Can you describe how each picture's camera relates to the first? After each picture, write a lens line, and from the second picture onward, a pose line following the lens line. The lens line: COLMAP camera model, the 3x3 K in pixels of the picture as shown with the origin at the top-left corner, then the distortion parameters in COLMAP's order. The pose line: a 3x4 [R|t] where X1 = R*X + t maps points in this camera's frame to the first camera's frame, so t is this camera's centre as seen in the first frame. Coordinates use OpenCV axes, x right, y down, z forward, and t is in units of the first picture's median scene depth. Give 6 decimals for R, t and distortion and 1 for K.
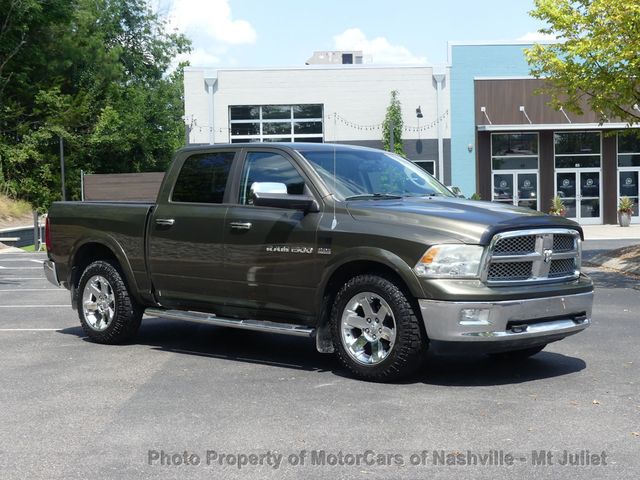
lens RADIAL K [[1066.5, 0, 320.0], [0, 1066.5, 240.0], [0, 0, 1]] dist [0.005606, -0.071402]
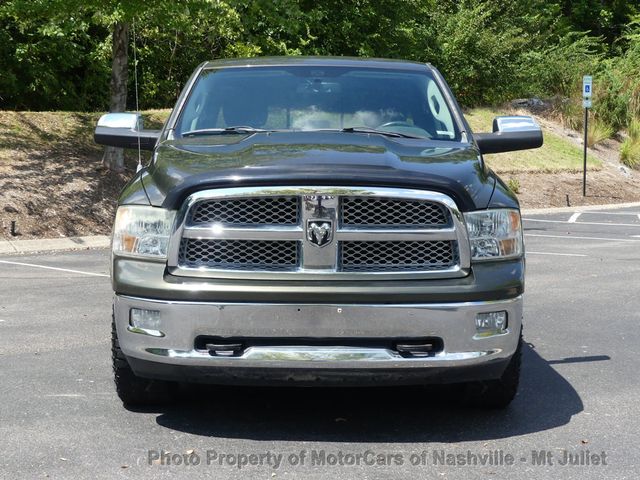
lens RADIAL K [[1206.9, 0, 320.0], [0, 1206.9, 240.0], [0, 0, 1]] dist [-0.020037, 0.153373]
pose [[0.711464, 0.060069, -0.700151, 0.203150], [-0.029654, 0.998019, 0.055492, -0.005427], [0.702097, -0.018718, 0.711835, 0.160001]]
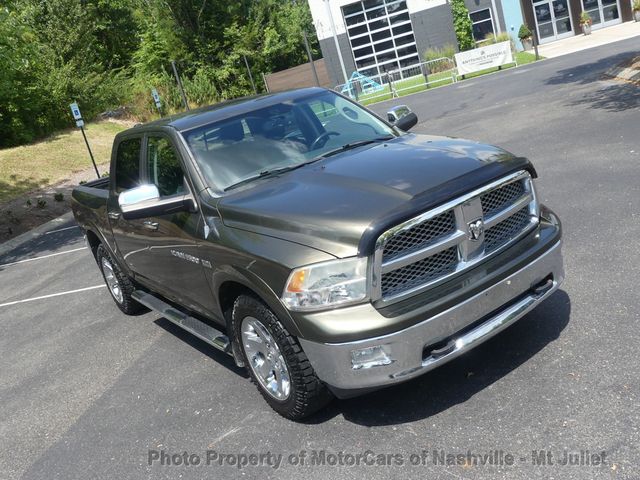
lens RADIAL K [[611.7, 0, 320.0], [0, 611.7, 240.0], [0, 0, 1]] dist [-0.007341, -0.016391]
pose [[0.951968, -0.177749, -0.249322, 0.064714], [0.235543, 0.945370, 0.225375, -0.028763], [0.195641, -0.273276, 0.941830, 0.178748]]
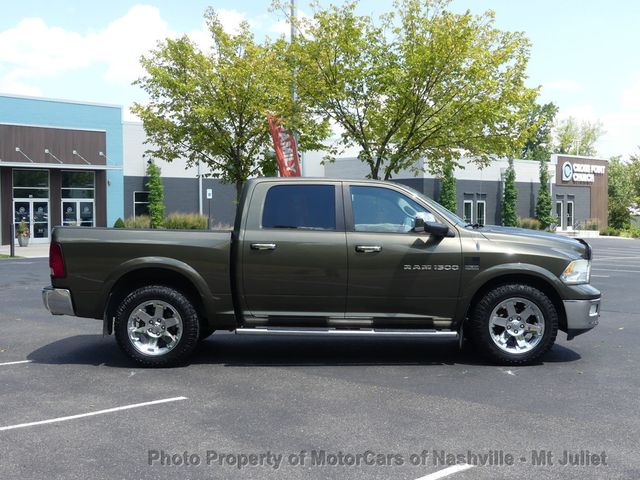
lens RADIAL K [[791.4, 0, 320.0], [0, 791.4, 240.0], [0, 0, 1]] dist [-0.221883, -0.010792]
pose [[0.676473, -0.000617, 0.736467, -0.244499], [0.012760, 0.999859, -0.010883, -0.004254], [-0.736357, 0.016760, 0.676385, 0.159828]]
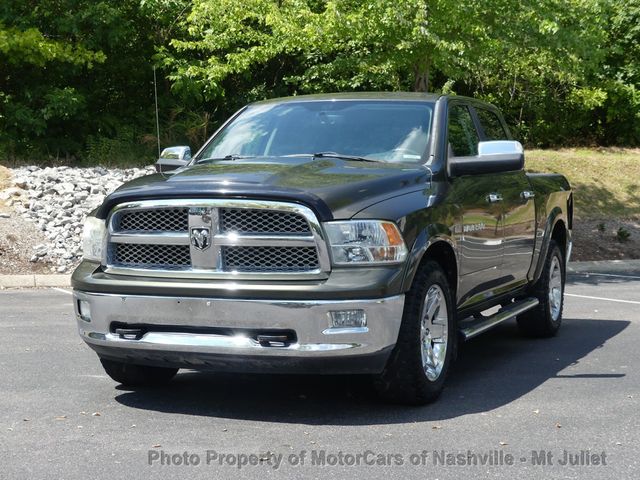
lens RADIAL K [[1206.9, 0, 320.0], [0, 1206.9, 240.0], [0, 0, 1]] dist [-0.020037, 0.153373]
pose [[0.389229, 0.033788, -0.920521, 0.290654], [-0.030356, 0.999255, 0.023842, -0.001607], [0.920641, 0.018664, 0.389965, 0.230596]]
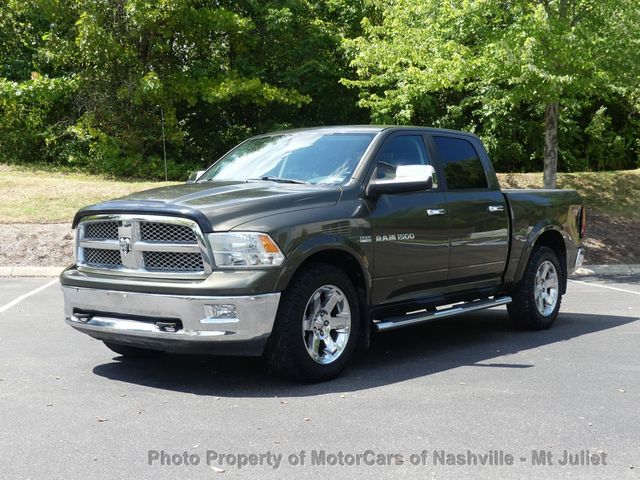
lens RADIAL K [[958.2, 0, 320.0], [0, 958.2, 240.0], [0, 0, 1]] dist [0.018066, 0.013450]
pose [[0.122940, 0.041250, -0.991557, 0.309513], [-0.033949, 0.998726, 0.037339, -0.007517], [0.991833, 0.029072, 0.124183, 0.319664]]
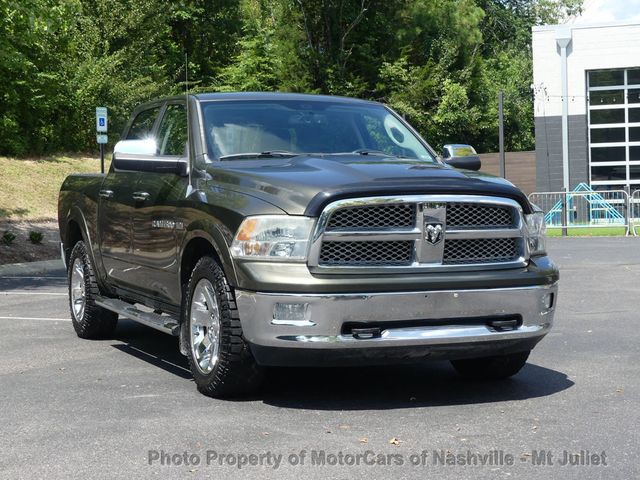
lens RADIAL K [[1206.9, 0, 320.0], [0, 1206.9, 240.0], [0, 0, 1]] dist [-0.020037, 0.153373]
pose [[0.924038, 0.009390, -0.382184, 0.135657], [-0.007356, 0.999950, 0.006783, 0.004335], [0.382229, -0.003456, 0.924061, 0.068614]]
